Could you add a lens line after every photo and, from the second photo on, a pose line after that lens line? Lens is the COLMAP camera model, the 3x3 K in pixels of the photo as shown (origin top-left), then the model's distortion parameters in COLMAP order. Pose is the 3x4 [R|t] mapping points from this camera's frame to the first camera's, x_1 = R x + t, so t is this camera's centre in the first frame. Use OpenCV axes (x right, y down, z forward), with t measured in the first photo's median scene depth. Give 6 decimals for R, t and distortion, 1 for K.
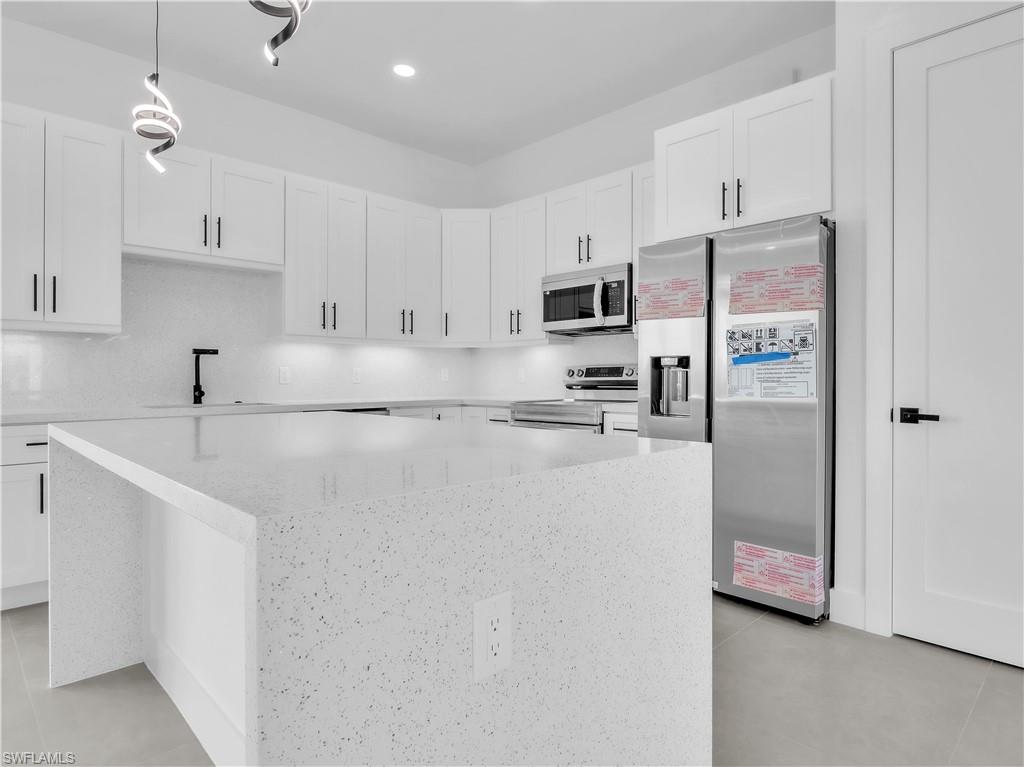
lens RADIAL K [[582.9, 0, 512.5], [0, 582.9, 375.7], [0, 0, 1]] dist [0.001641, -0.003402]
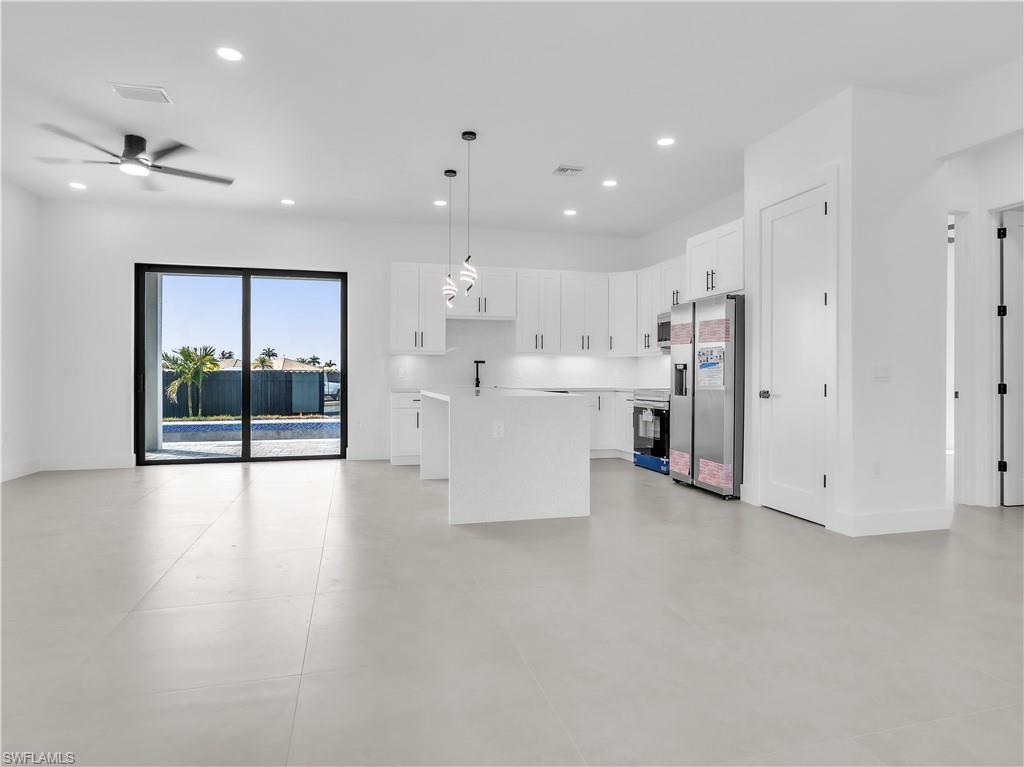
lens RADIAL K [[582.9, 0, 512.5], [0, 582.9, 375.7], [0, 0, 1]] dist [0.001641, -0.003402]
pose [[0.873208, 0.004914, -0.487324, 0.648565], [-0.003442, 0.999986, 0.003916, -0.000329], [0.487336, -0.001743, 0.873213, -0.838294]]
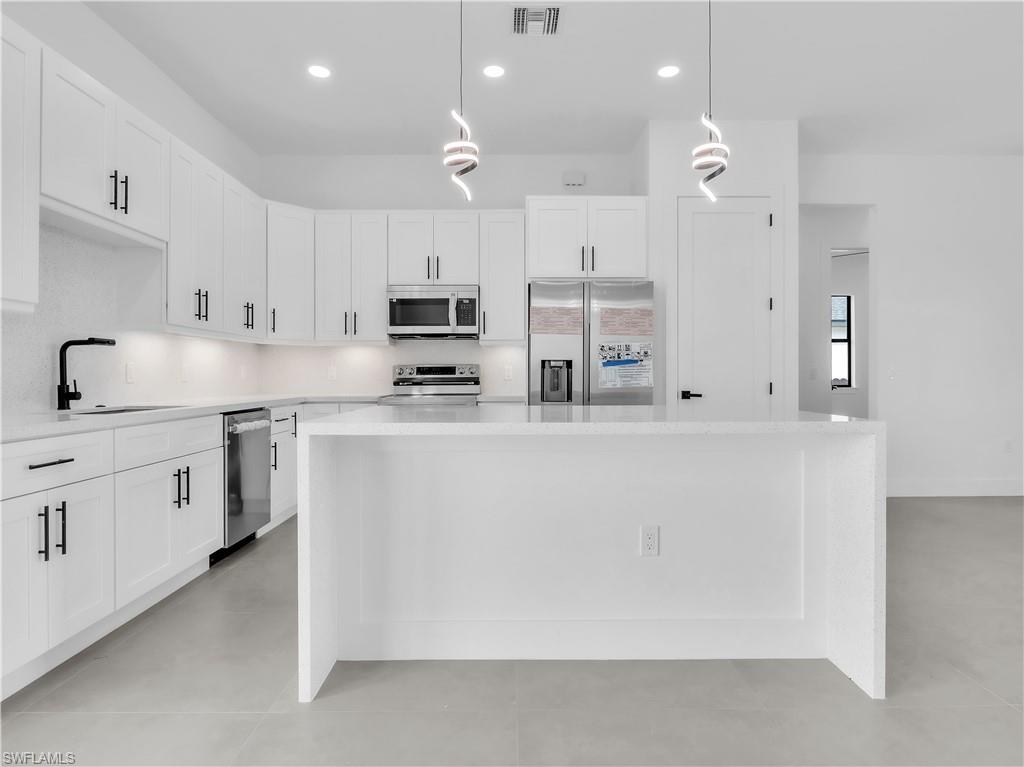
lens RADIAL K [[572.7, 0, 512.0], [0, 572.7, 383.5], [0, 0, 1]] dist [-0.030418, -0.000657]
pose [[0.702382, -0.010183, 0.711727, -0.738426], [-0.000900, 0.999884, 0.015194, 0.002914], [-0.711799, -0.011313, 0.702292, 0.075439]]
